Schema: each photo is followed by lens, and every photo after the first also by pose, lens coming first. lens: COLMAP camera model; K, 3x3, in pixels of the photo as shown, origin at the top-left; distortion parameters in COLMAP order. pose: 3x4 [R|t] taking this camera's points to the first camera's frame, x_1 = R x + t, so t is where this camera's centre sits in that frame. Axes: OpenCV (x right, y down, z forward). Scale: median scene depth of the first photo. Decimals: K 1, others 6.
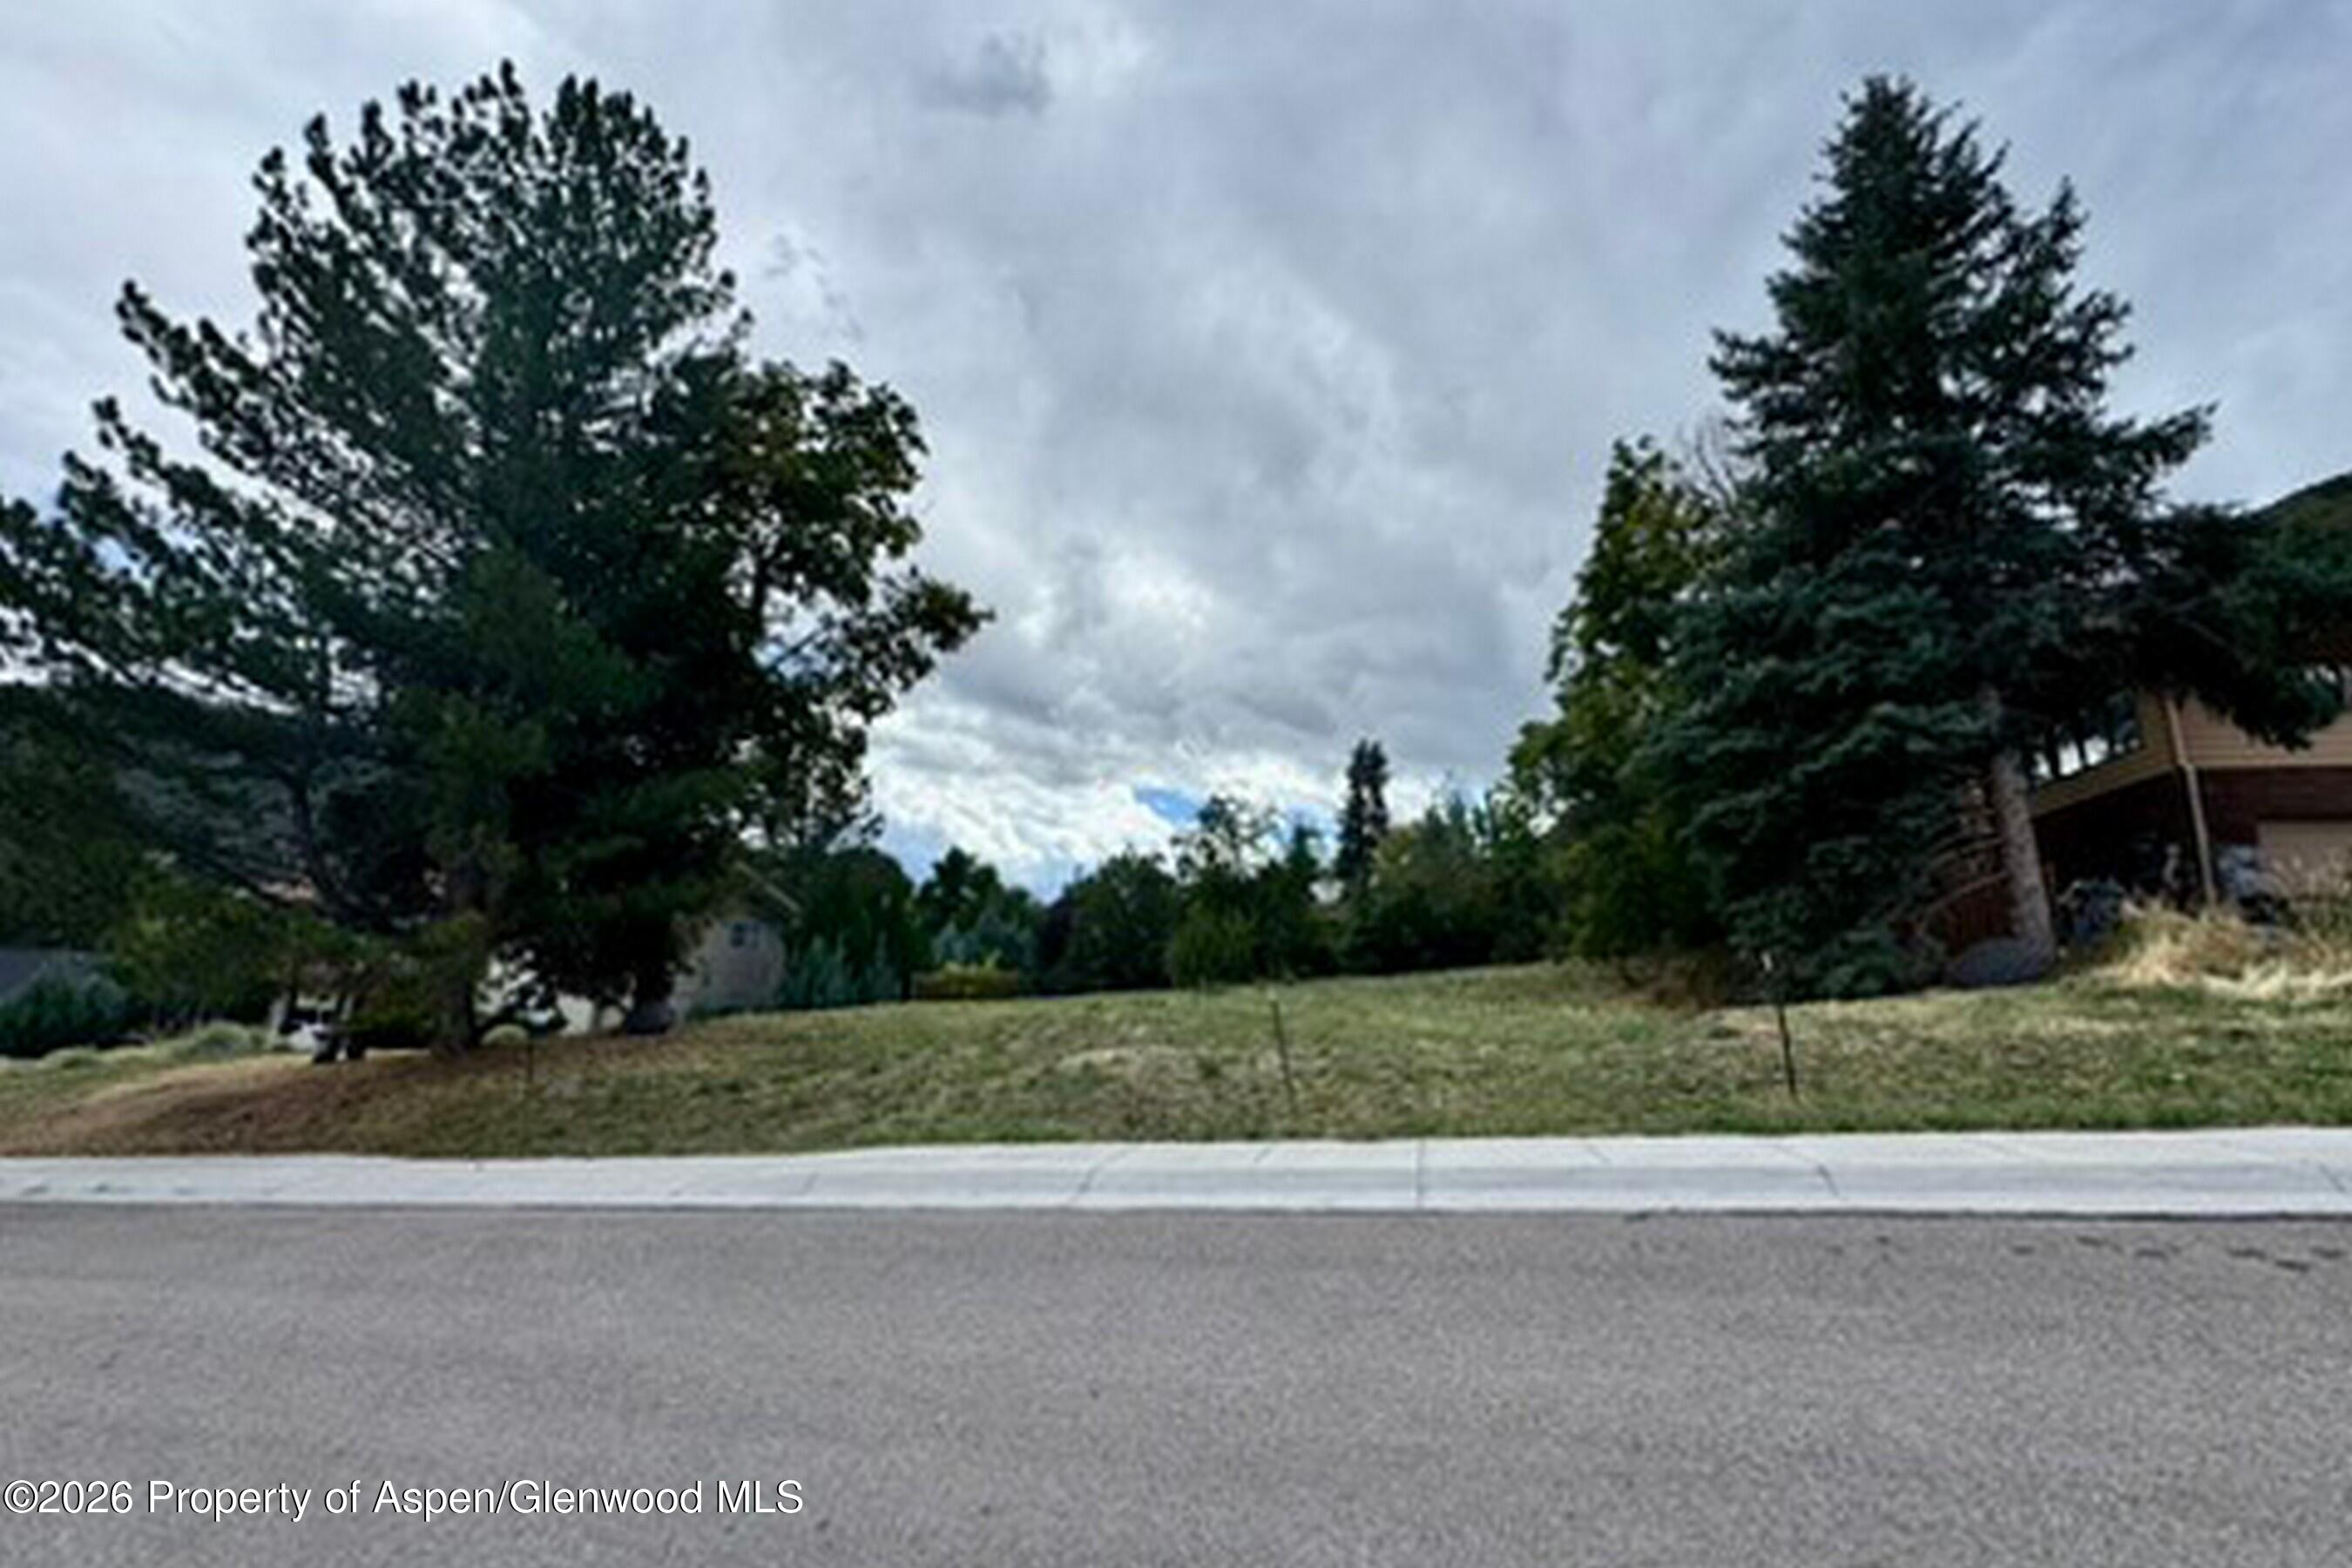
lens RADIAL K [[940.4, 0, 1171.9], [0, 940.4, 776.0], [0, 0, 1]] dist [-0.000652, -0.000427]
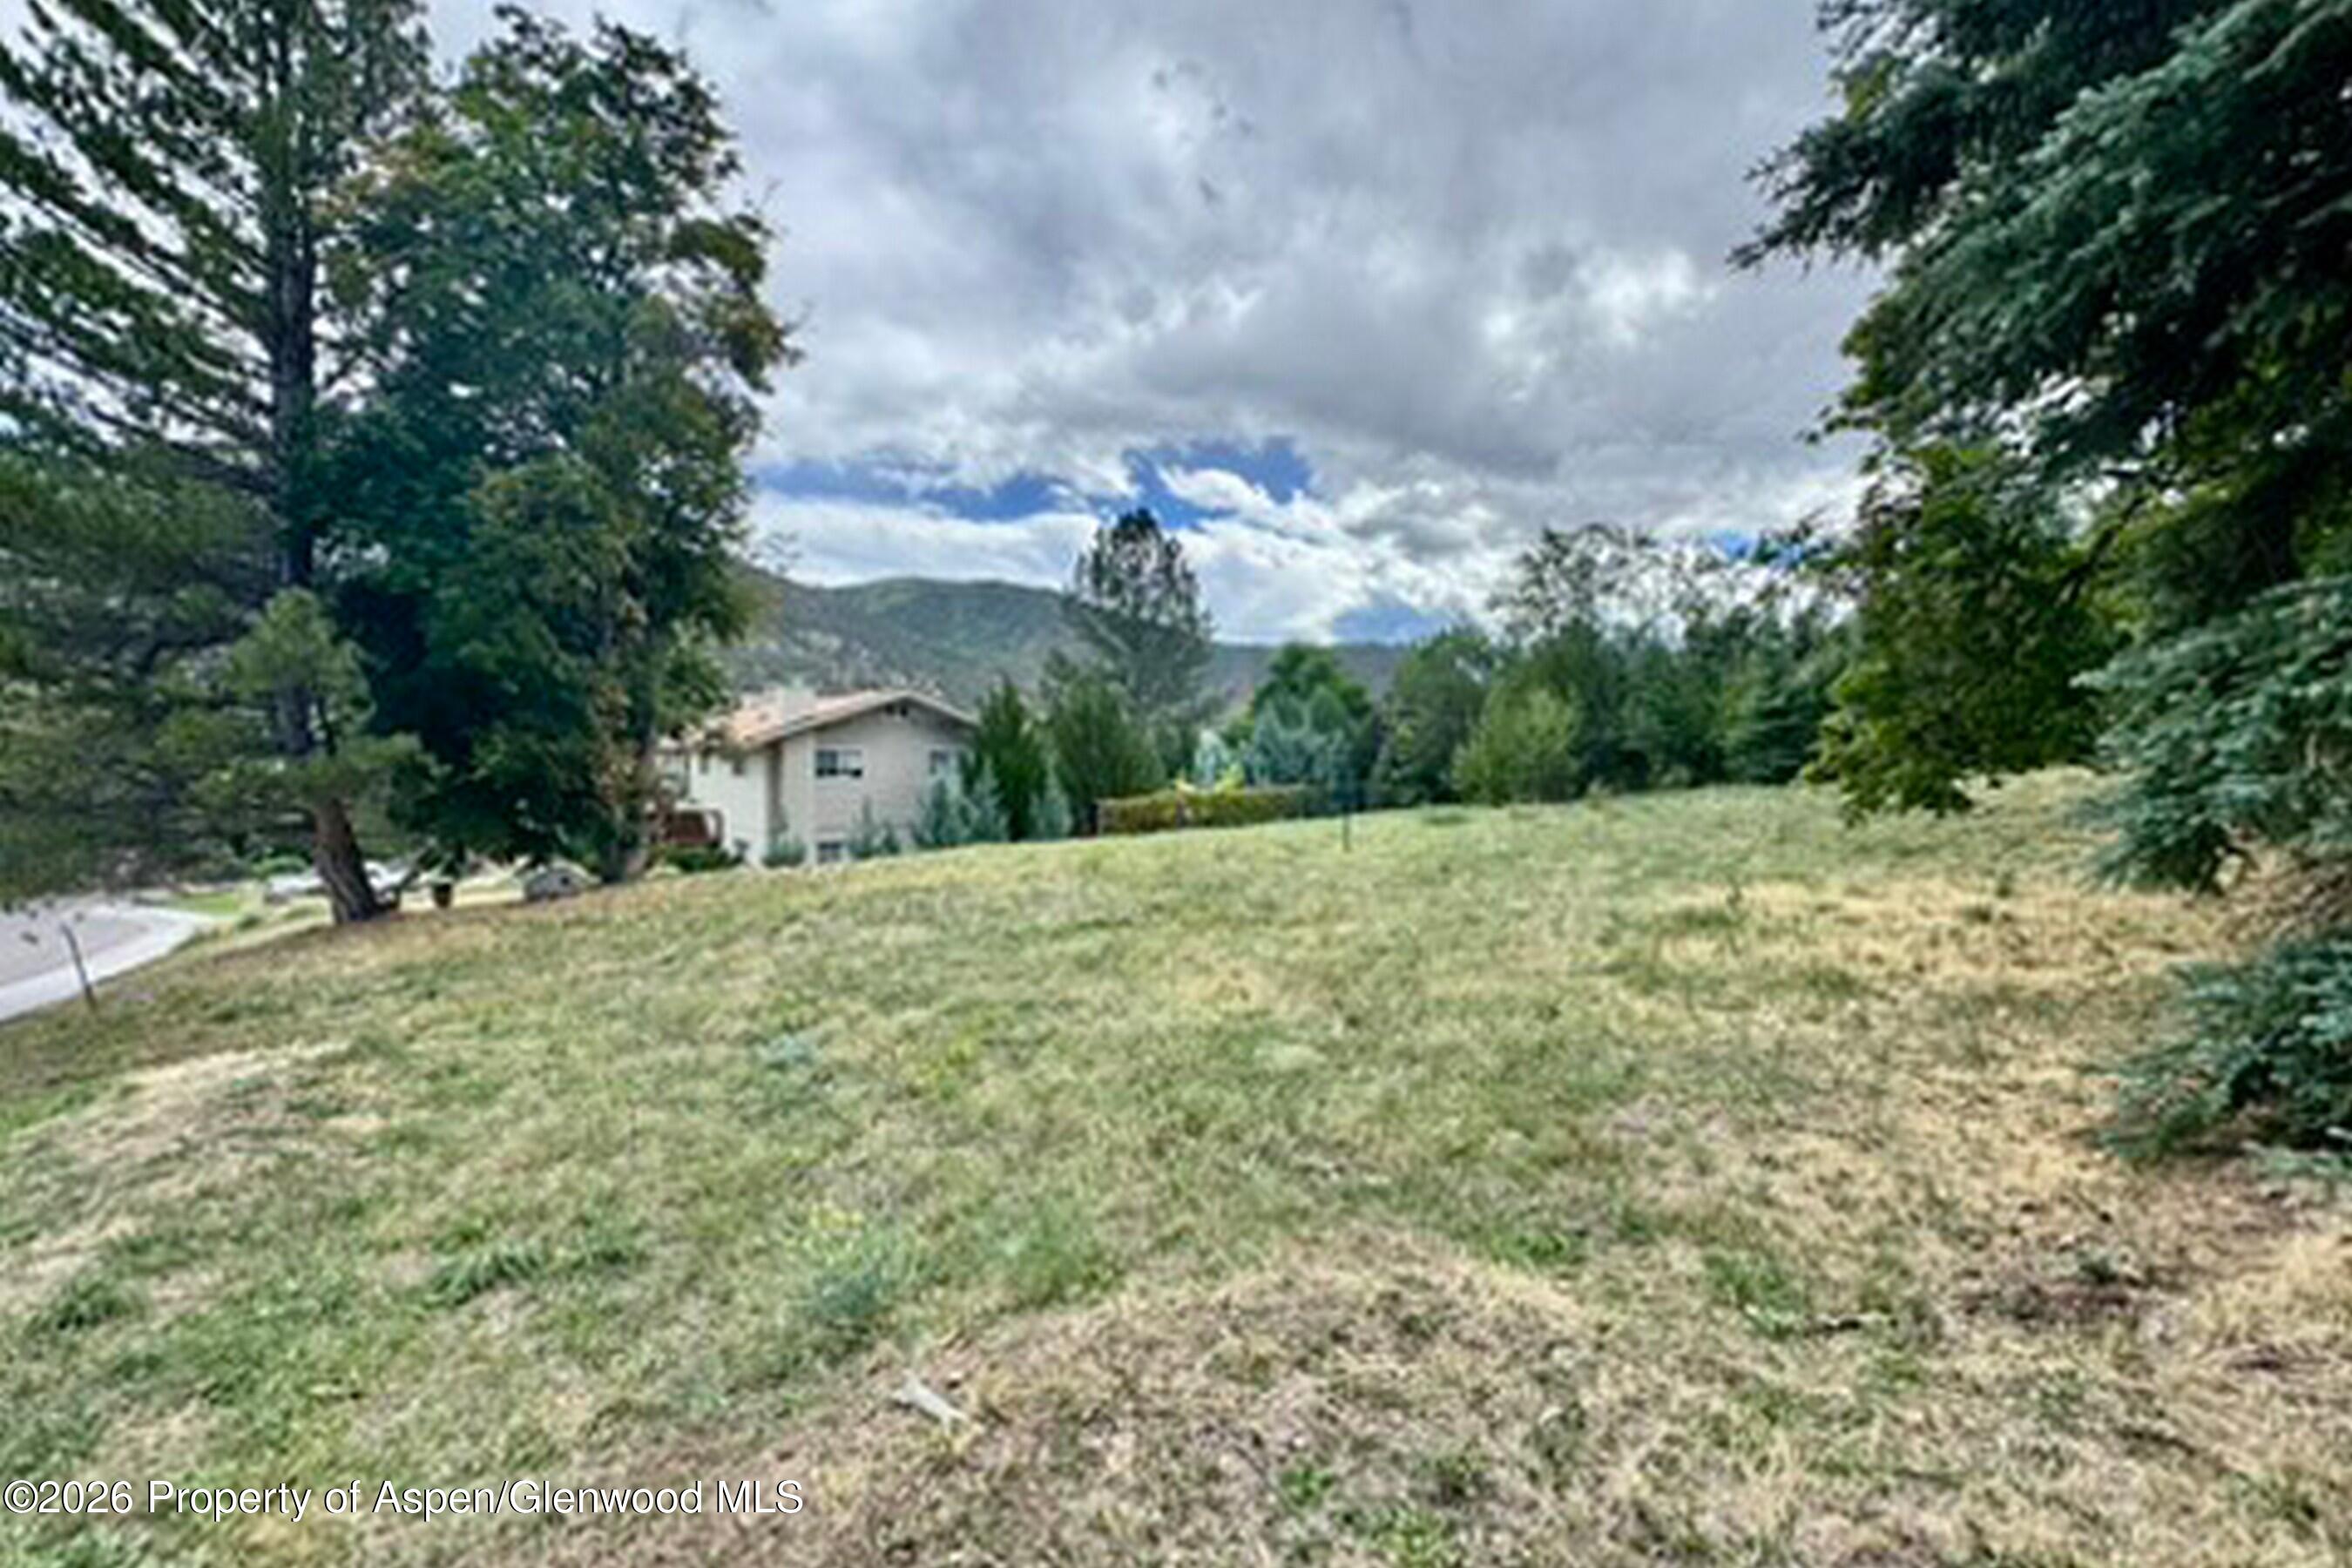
lens RADIAL K [[957.0, 0, 1175.2], [0, 957.0, 769.0], [0, 0, 1]] dist [-0.014275, 0.000124]
pose [[0.836097, -0.027320, -0.547901, 0.288802], [0.145327, 0.974106, 0.173198, 0.045571], [0.528982, -0.224435, 0.818417, 0.362715]]
